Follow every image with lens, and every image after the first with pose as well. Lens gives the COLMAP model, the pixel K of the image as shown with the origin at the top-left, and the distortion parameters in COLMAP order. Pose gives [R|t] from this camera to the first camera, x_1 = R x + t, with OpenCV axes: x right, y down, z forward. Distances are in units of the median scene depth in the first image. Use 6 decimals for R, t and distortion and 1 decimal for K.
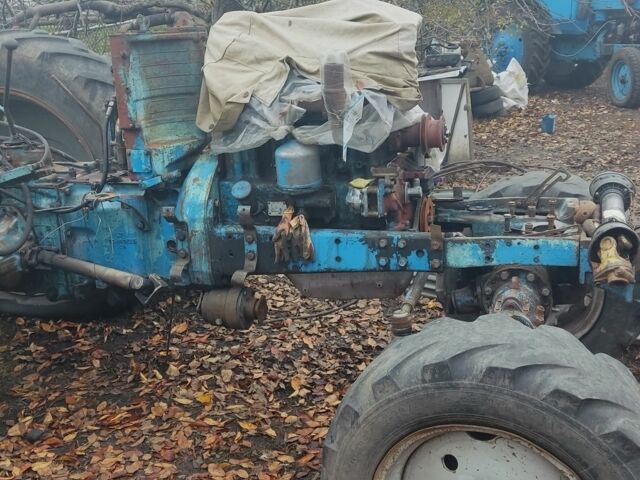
lens RADIAL K [[796.1, 0, 321.4], [0, 796.1, 239.7], [0, 0, 1]] dist [0.063832, 0.000000]
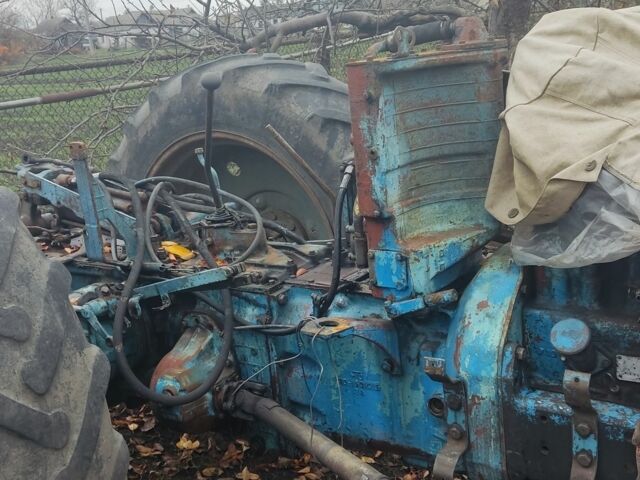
lens RADIAL K [[796.1, 0, 319.4], [0, 796.1, 240.0], [0, 0, 1]] dist [0.063832, 0.000000]
pose [[0.950592, 0.031297, -0.308862, -0.091571], [-0.033546, 0.999435, -0.001973, -0.115837], [0.308626, 0.012236, 0.951105, 0.408587]]
